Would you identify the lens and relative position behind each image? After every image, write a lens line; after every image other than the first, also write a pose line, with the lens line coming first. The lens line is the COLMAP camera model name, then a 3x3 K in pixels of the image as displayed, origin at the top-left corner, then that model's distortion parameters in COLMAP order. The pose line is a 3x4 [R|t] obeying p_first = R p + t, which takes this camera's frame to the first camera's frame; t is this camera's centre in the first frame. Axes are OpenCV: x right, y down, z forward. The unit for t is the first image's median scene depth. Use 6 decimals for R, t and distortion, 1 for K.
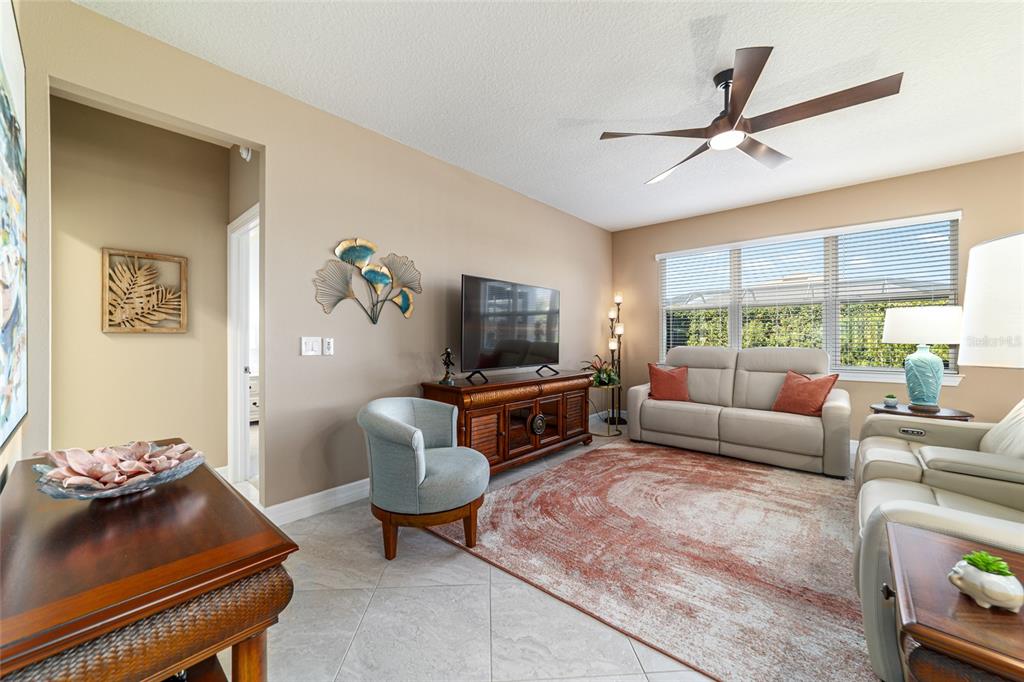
lens RADIAL K [[392.7, 0, 510.8], [0, 392.7, 338.4], [0, 0, 1]] dist [-0.019624, 0.008646]
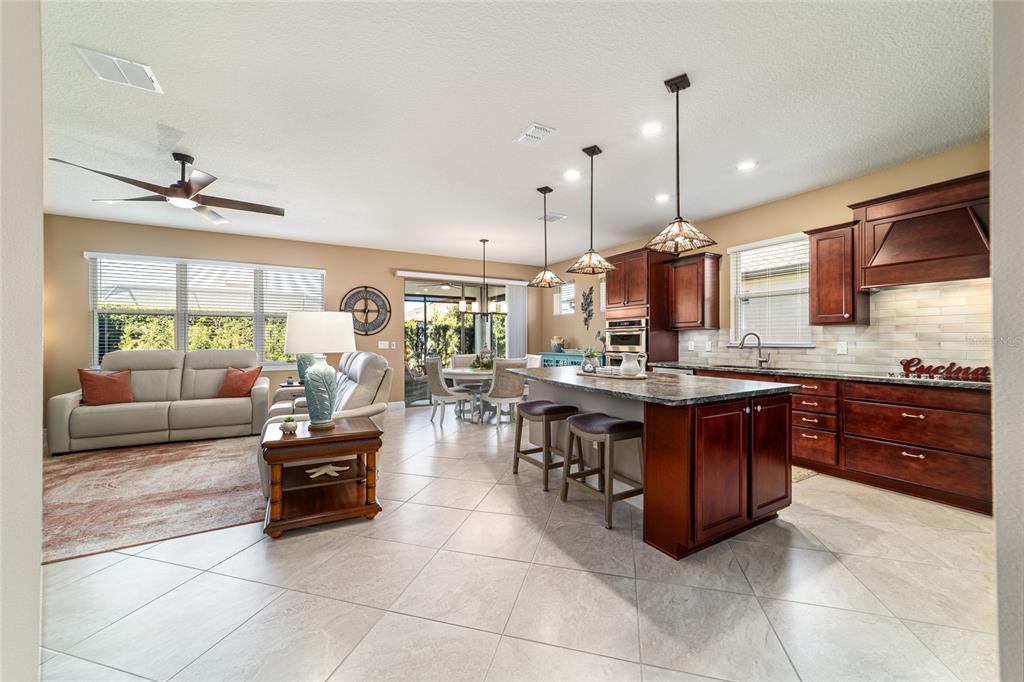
lens RADIAL K [[392.7, 0, 510.8], [0, 392.7, 338.4], [0, 0, 1]] dist [-0.019624, 0.008646]
pose [[0.325189, 0.003602, 0.945642, -0.274357], [0.000654, 0.999992, -0.004034, -0.009054], [-0.945649, 0.001931, 0.325184, -0.408007]]
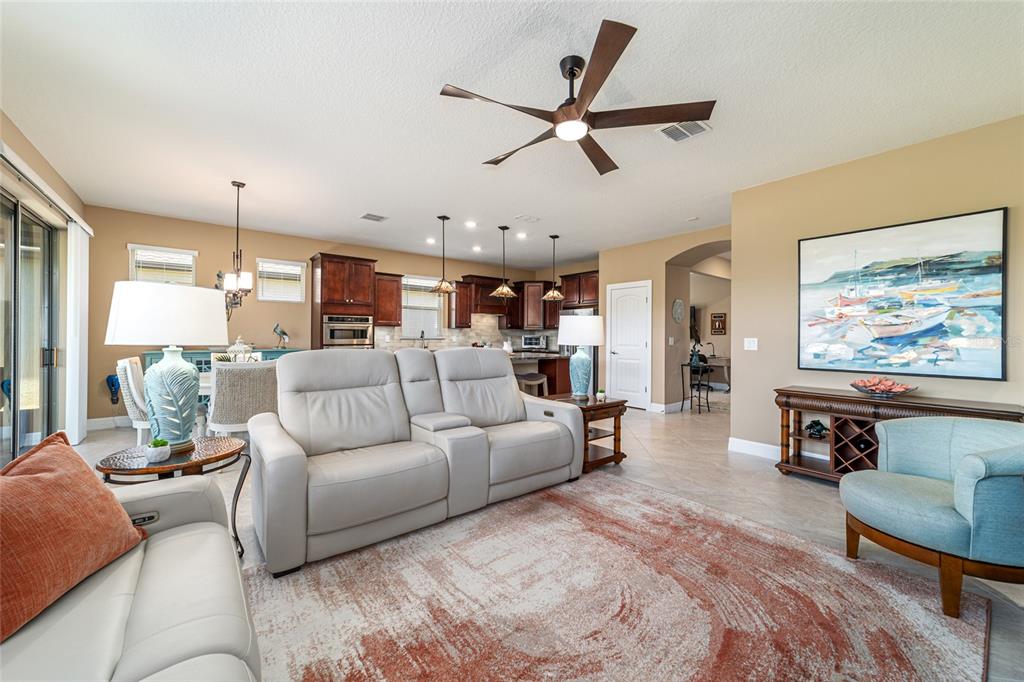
lens RADIAL K [[392.7, 0, 510.8], [0, 392.7, 338.4], [0, 0, 1]] dist [-0.019624, 0.008646]
pose [[-0.985821, -0.008395, 0.167593, 0.381940], [-0.007446, 0.999953, 0.006289, -0.005110], [-0.167638, 0.004952, -0.985836, 1.389505]]
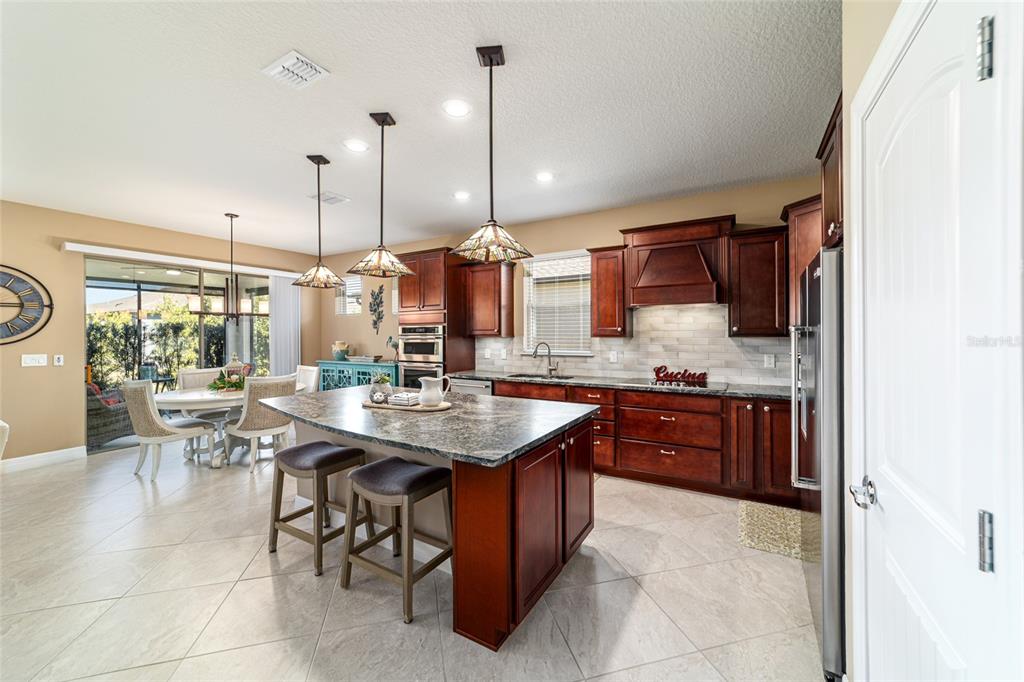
lens RADIAL K [[393.9, 0, 512.3], [0, 393.9, 334.8], [0, 0, 1]] dist [-0.019978, 0.008772]
pose [[-0.191498, -0.002814, 0.981489, -0.081614], [0.004478, 0.999983, 0.003741, -0.064073], [-0.981483, 0.005112, -0.191482, -0.382467]]
